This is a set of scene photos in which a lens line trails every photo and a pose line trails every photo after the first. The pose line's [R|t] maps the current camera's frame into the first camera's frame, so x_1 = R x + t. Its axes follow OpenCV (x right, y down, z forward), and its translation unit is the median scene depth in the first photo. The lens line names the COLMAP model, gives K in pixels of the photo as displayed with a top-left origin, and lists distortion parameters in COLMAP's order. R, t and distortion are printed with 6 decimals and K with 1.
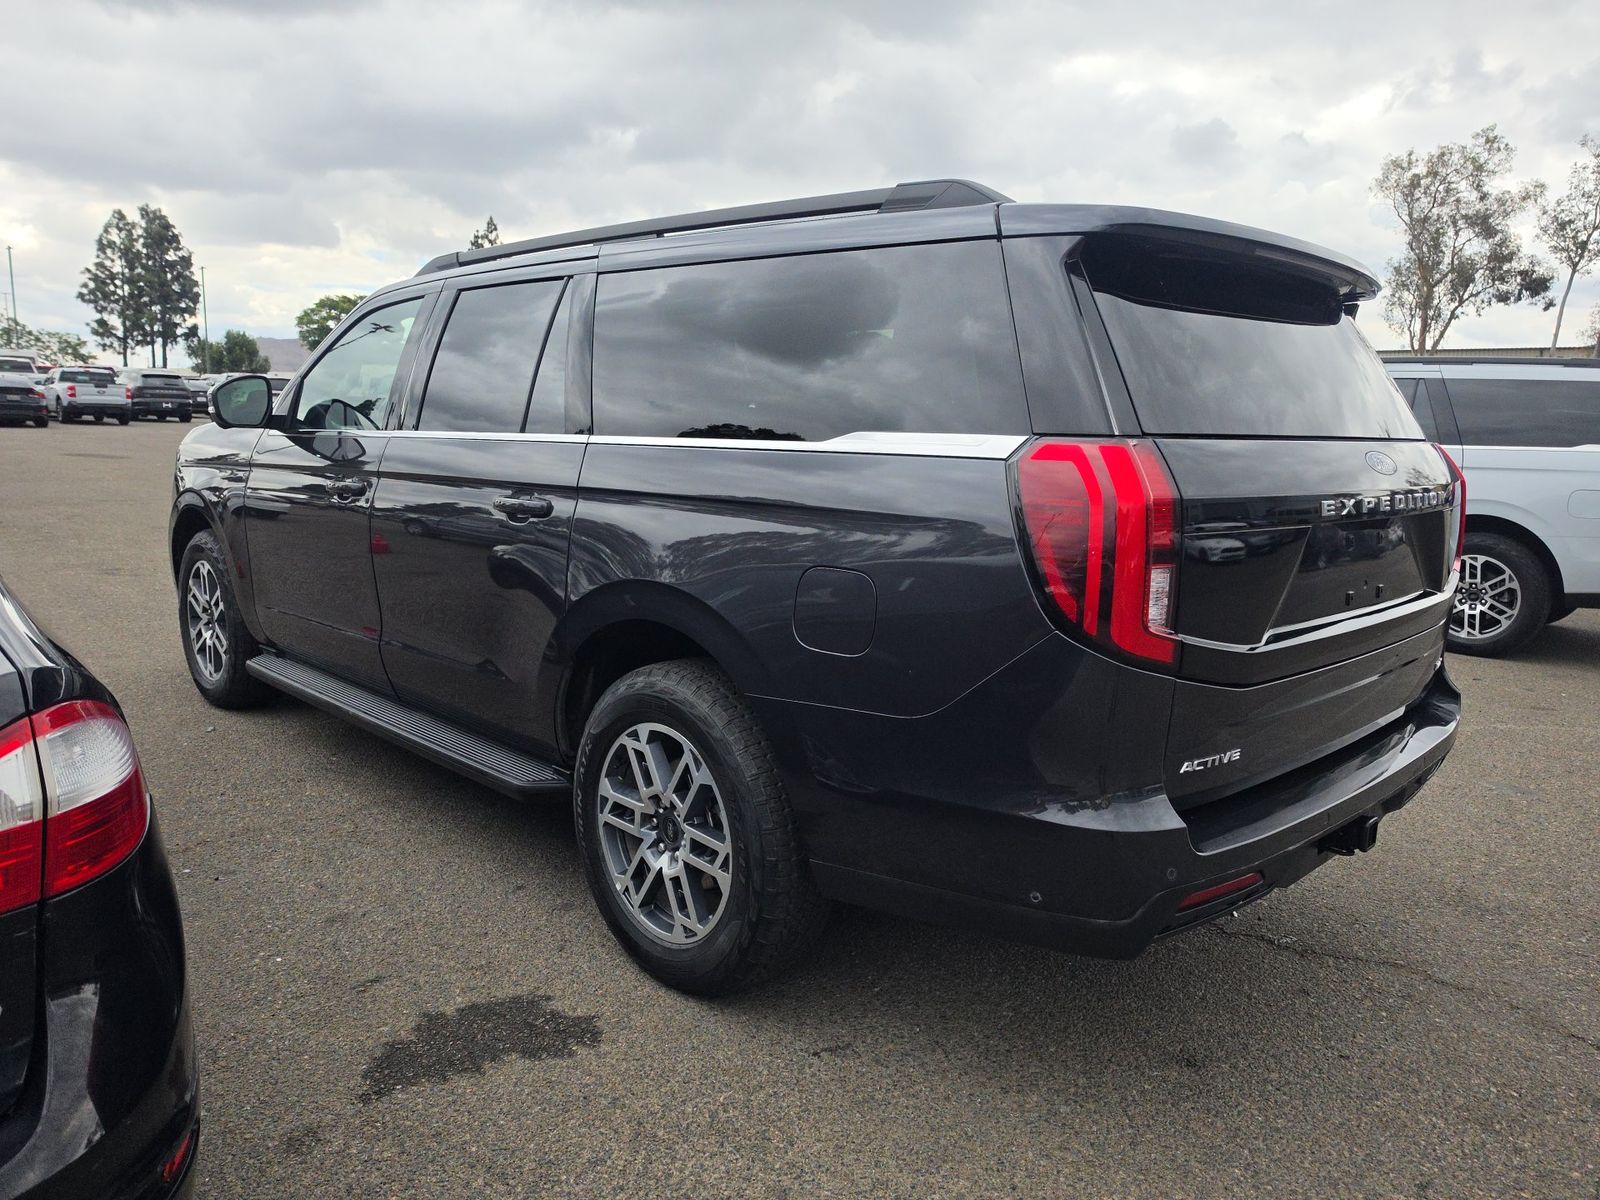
lens RADIAL K [[1271.0, 0, 800.0], [0, 1271.0, 600.0], [0, 0, 1]] dist [0.006449, 0.003263]
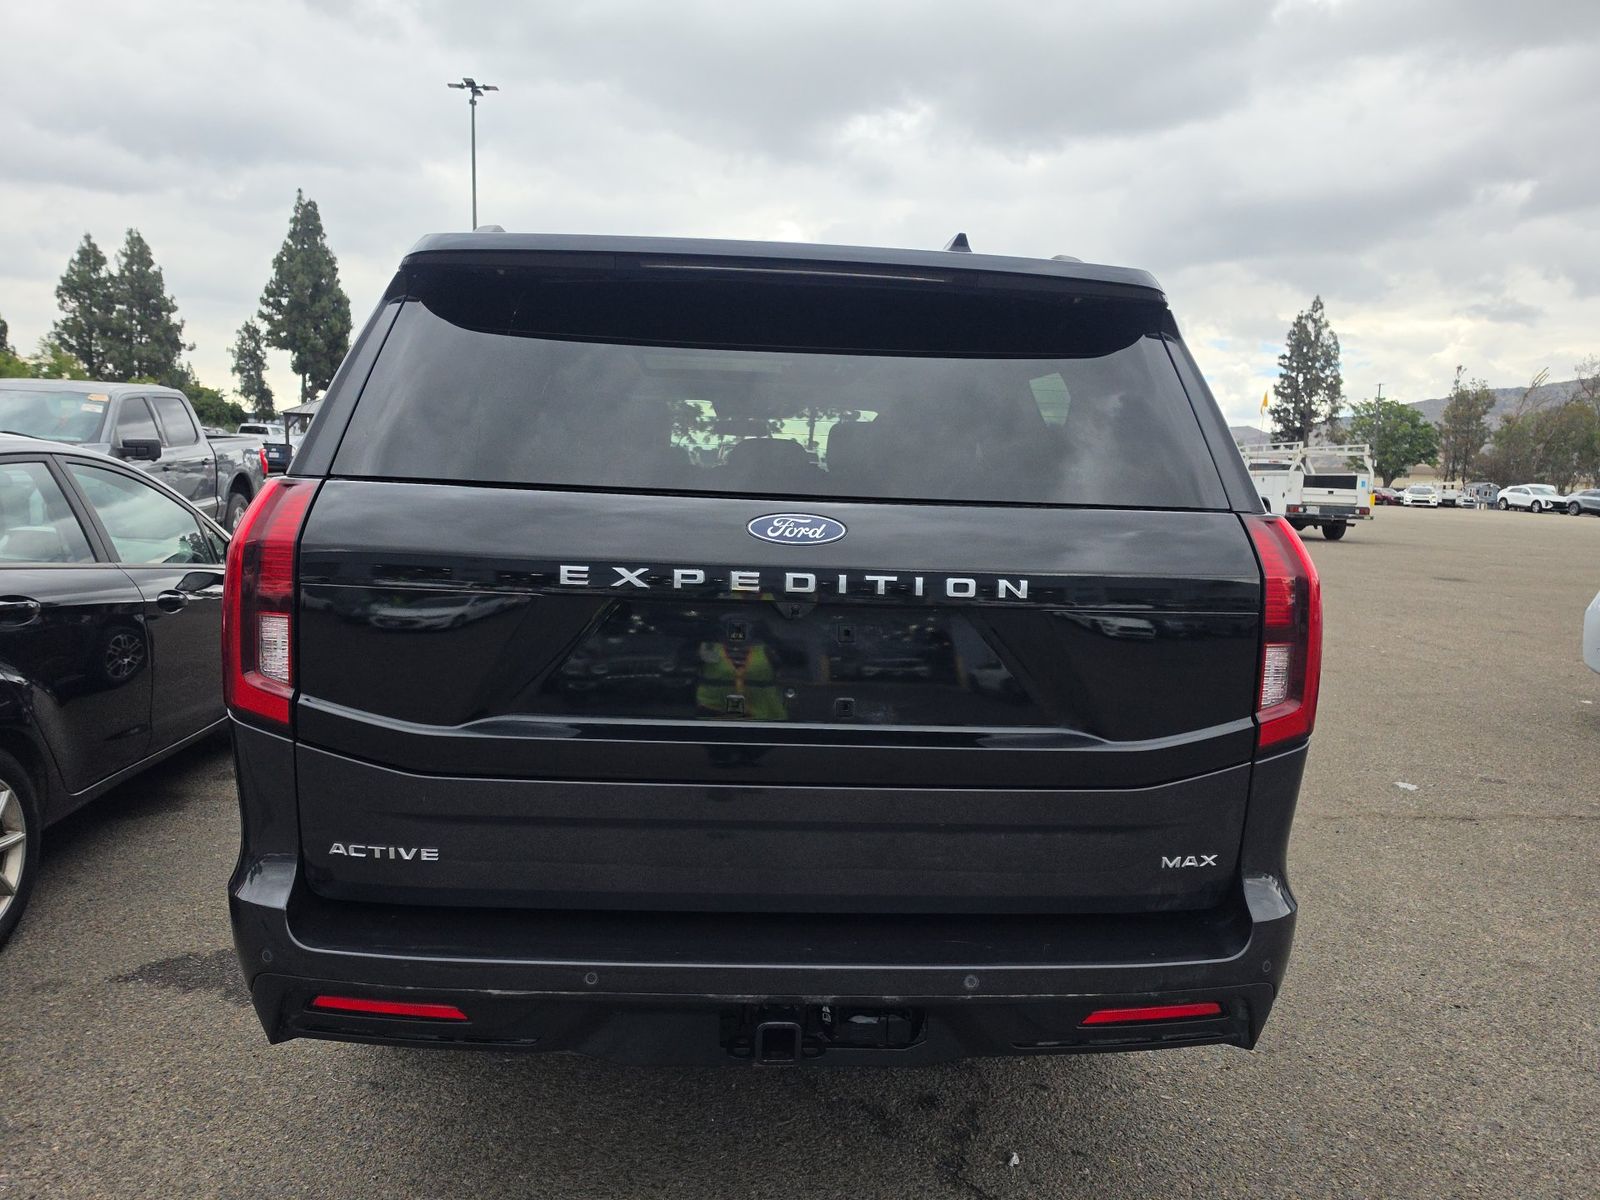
lens RADIAL K [[1231.1, 0, 800.0], [0, 1231.1, 600.0], [0, 0, 1]] dist [0.004424, -0.003199]
pose [[0.711380, 0.072432, -0.699066, 0.148998], [-0.118166, 0.992842, -0.017377, -0.008468], [0.692803, 0.094967, 0.714846, 0.078941]]
